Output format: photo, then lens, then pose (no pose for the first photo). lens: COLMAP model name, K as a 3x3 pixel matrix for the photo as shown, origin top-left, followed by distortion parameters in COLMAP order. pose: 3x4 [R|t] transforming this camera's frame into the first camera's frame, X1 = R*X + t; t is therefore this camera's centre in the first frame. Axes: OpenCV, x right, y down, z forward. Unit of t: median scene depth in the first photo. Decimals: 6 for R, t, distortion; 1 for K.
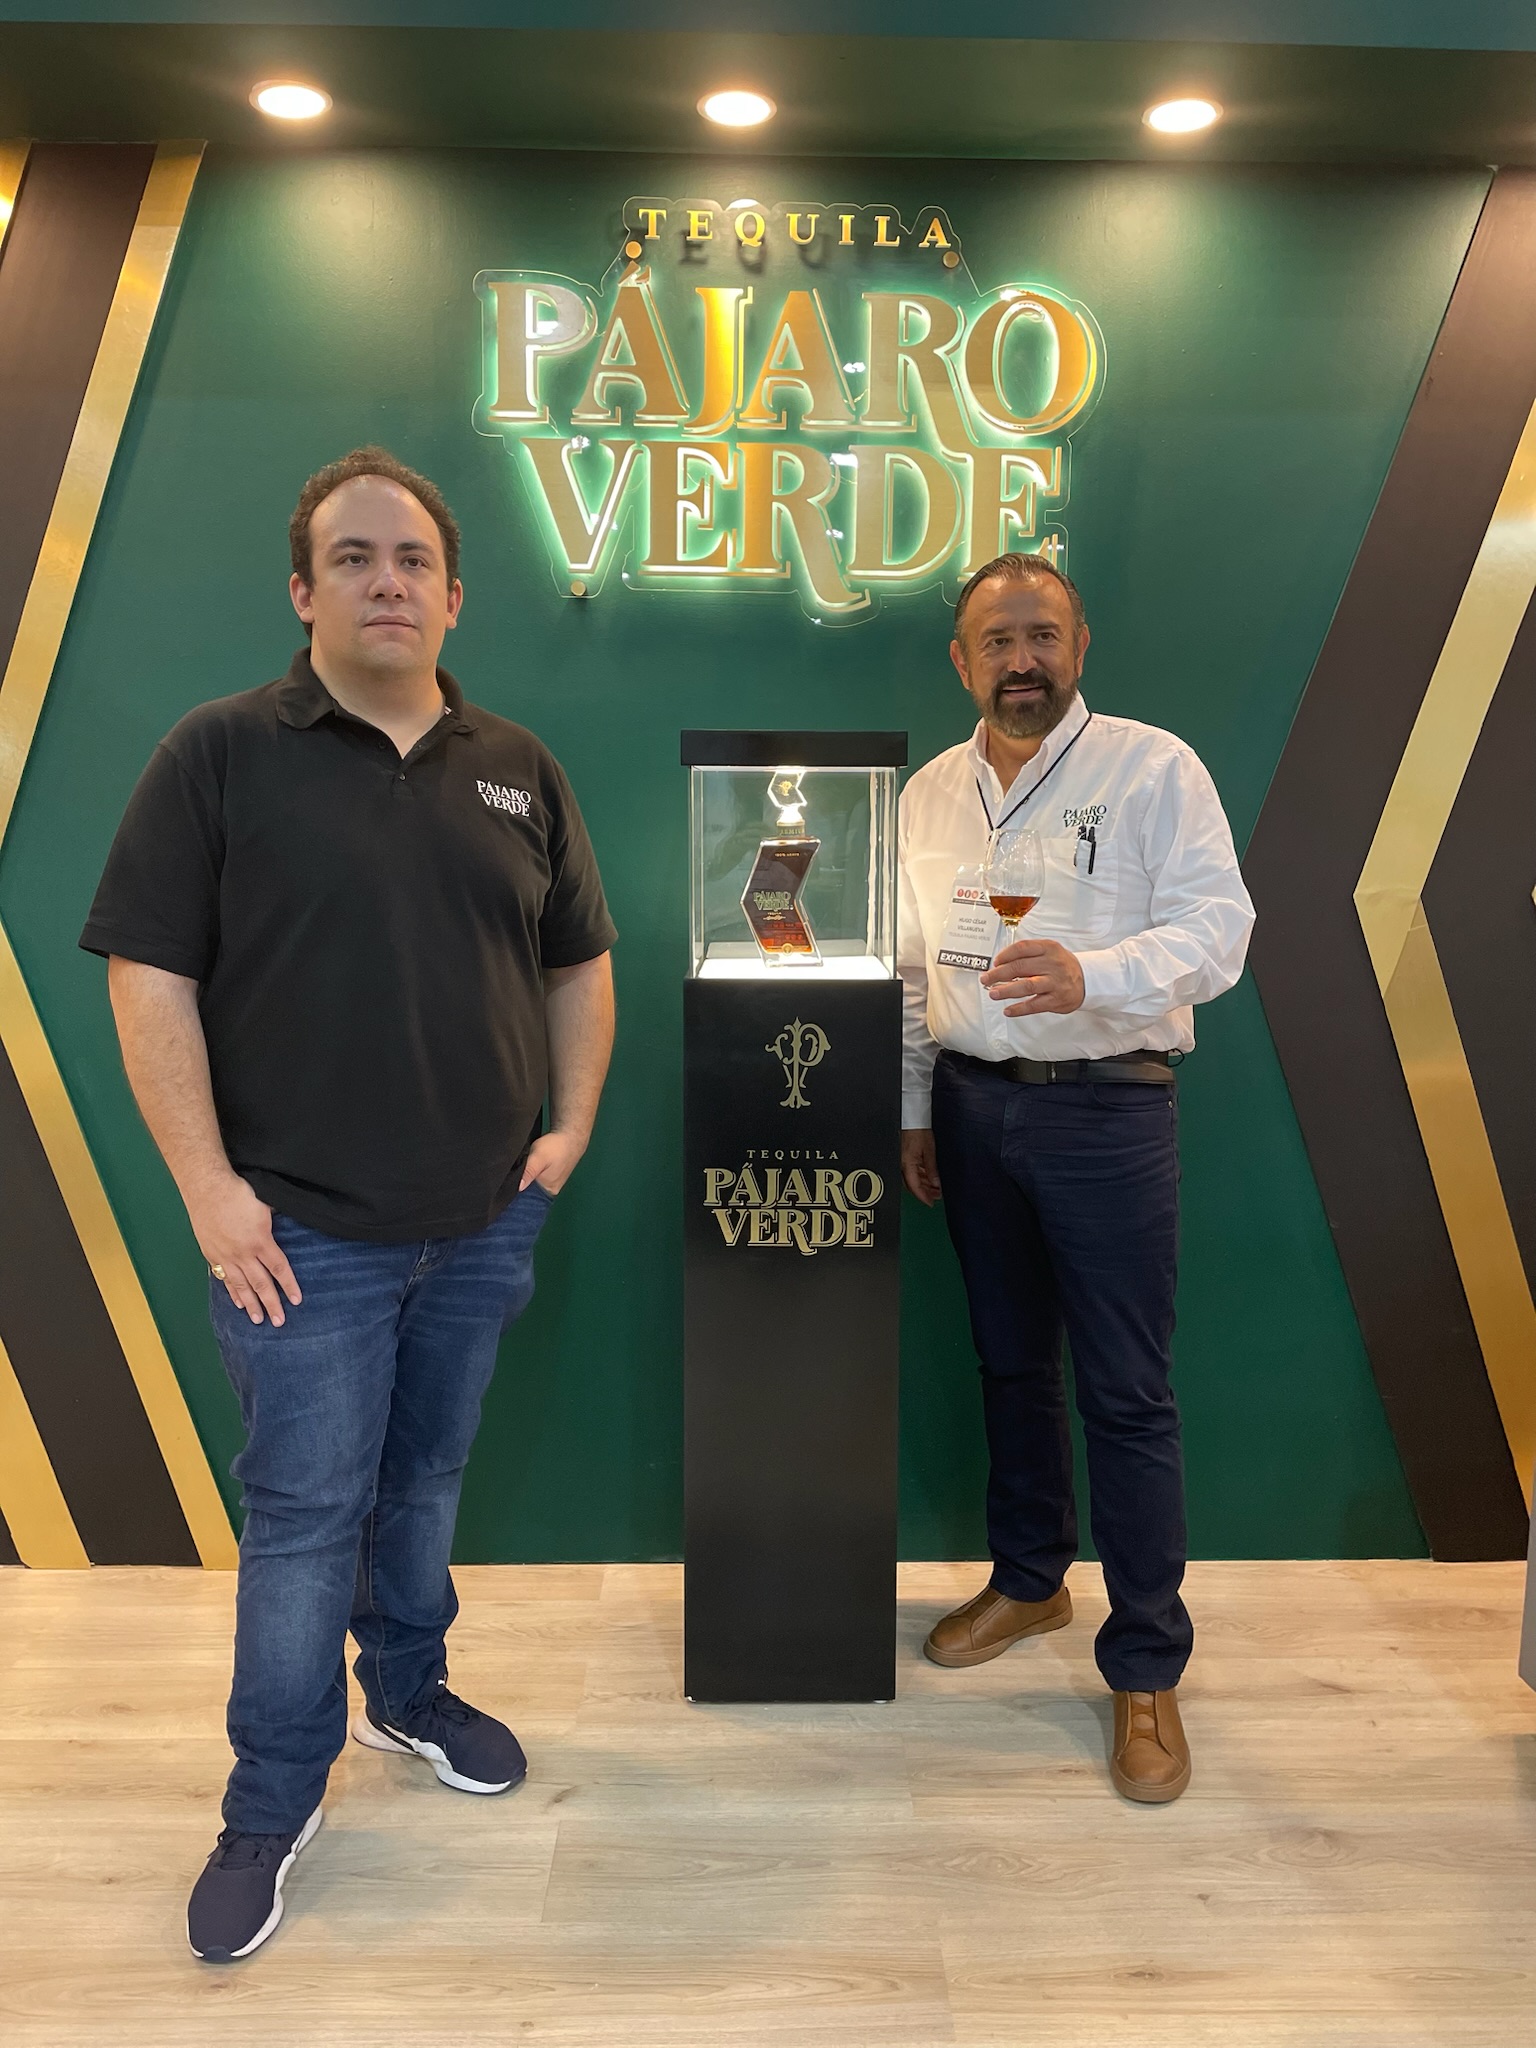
lens RADIAL K [[1541.1, 0, 790.9], [0, 1541.1, 1023.0], [0, 0, 1]] dist [0.105354, -0.135368]
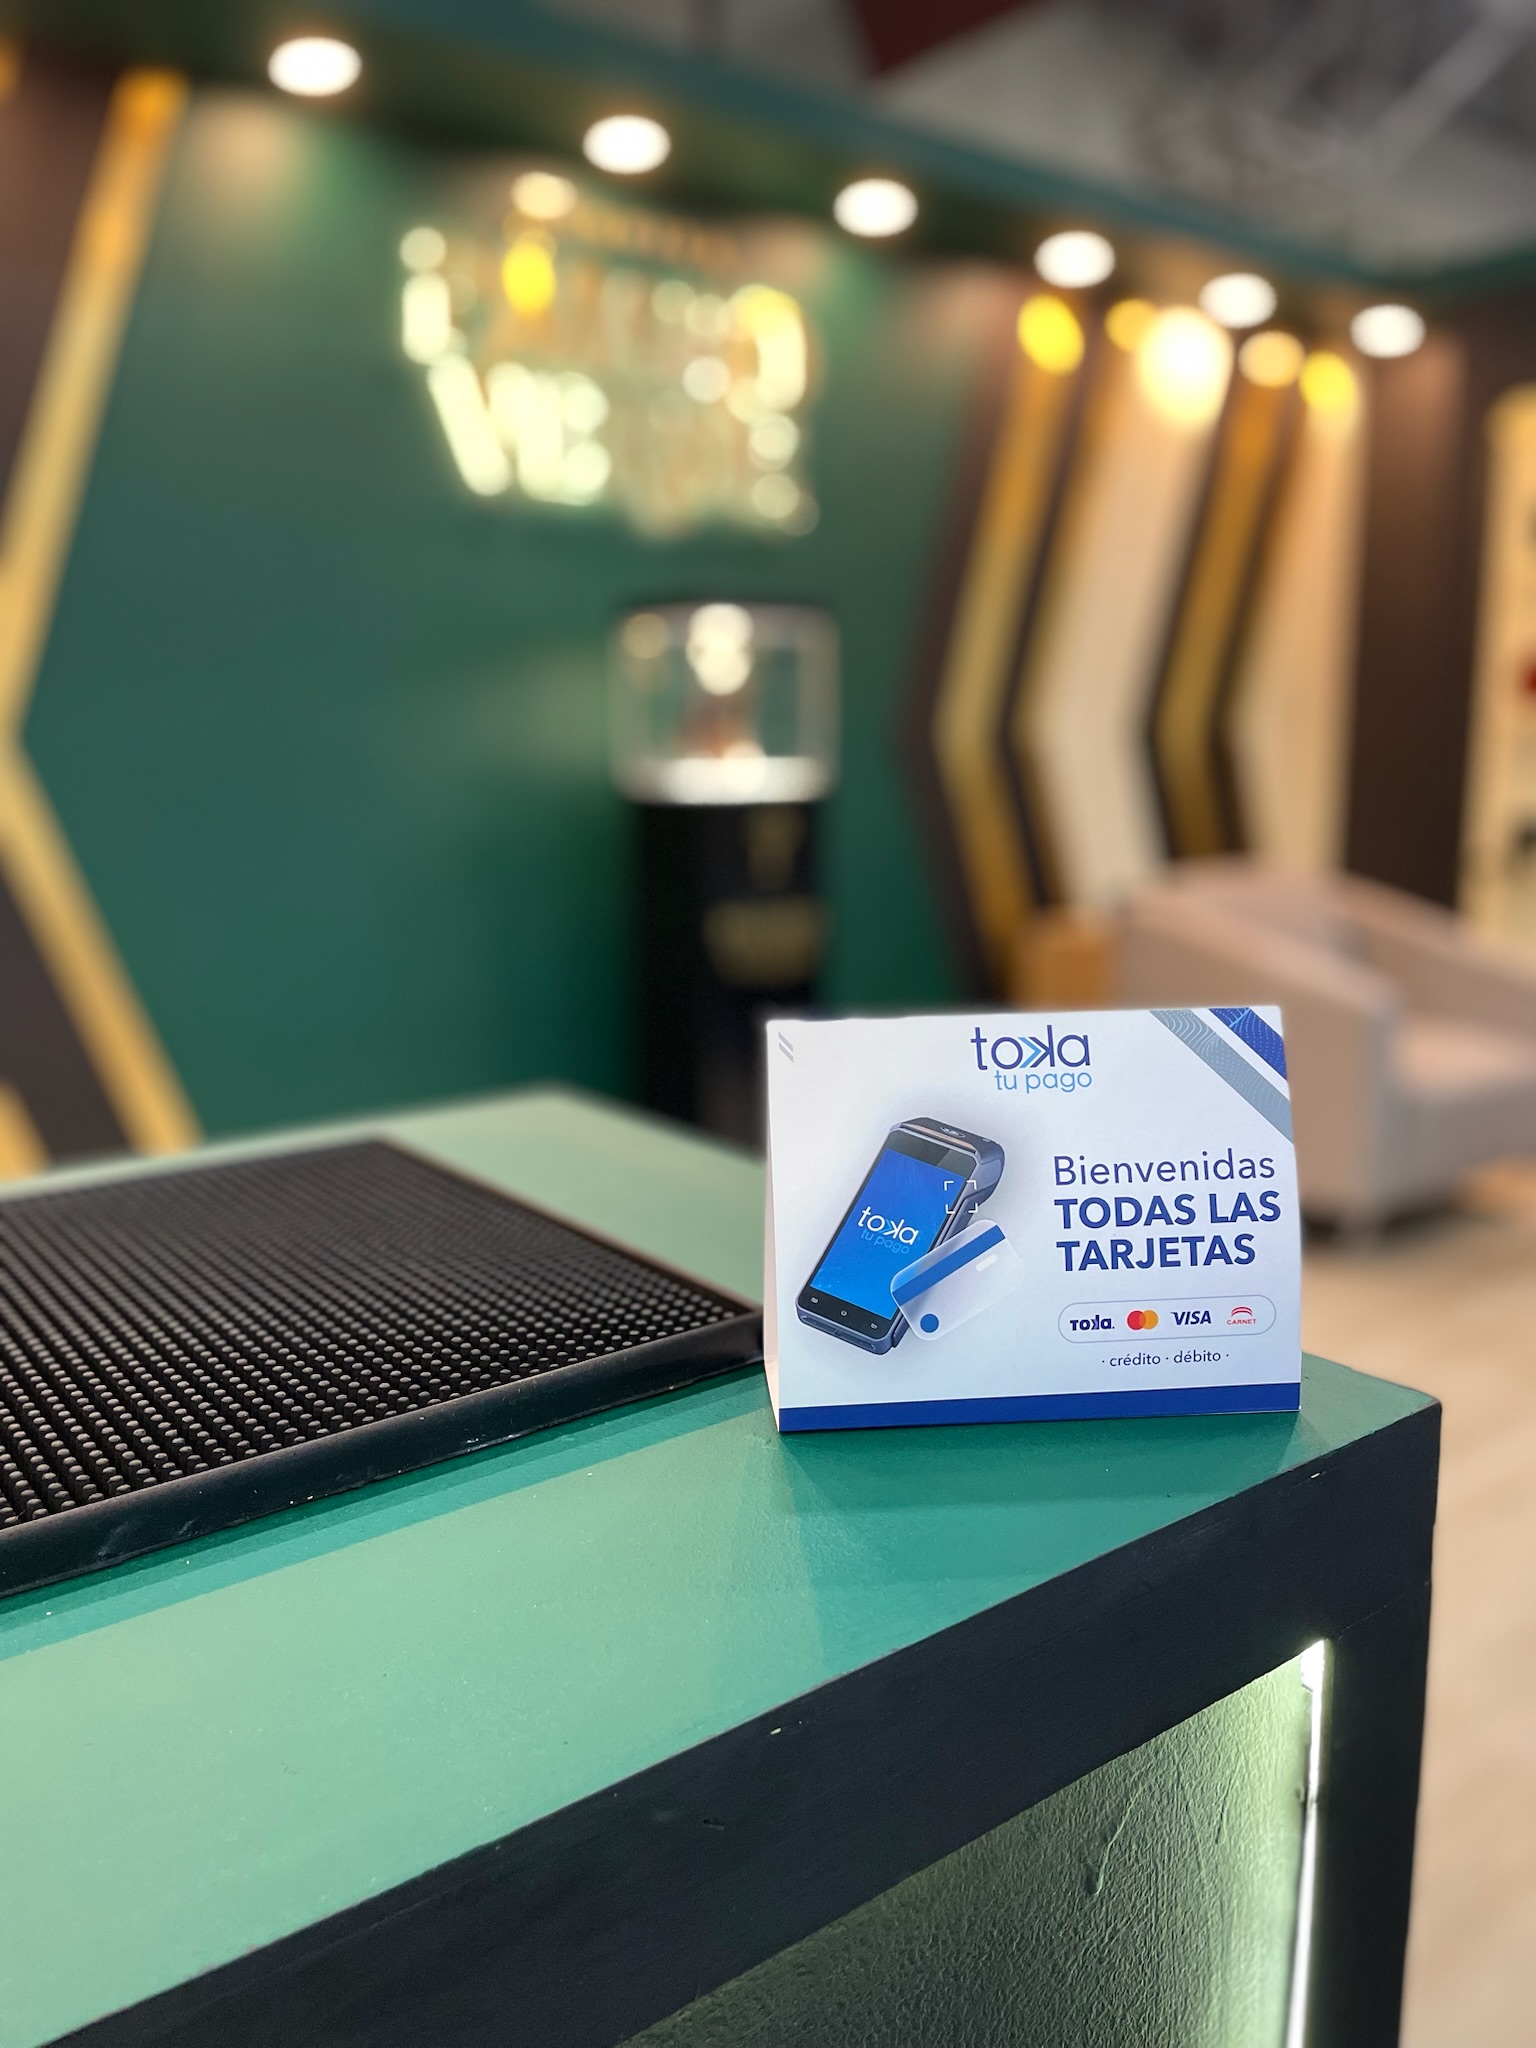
lens RADIAL K [[1541.9, 0, 780.4], [0, 1541.9, 1011.8], [0, 0, 1]] dist [0.095532, -0.119780]
pose [[0.794705, -0.127974, 0.593352, -0.787151], [0.094857, 0.991696, 0.086842, 0.047356], [-0.599538, -0.012730, 0.800245, -0.148086]]
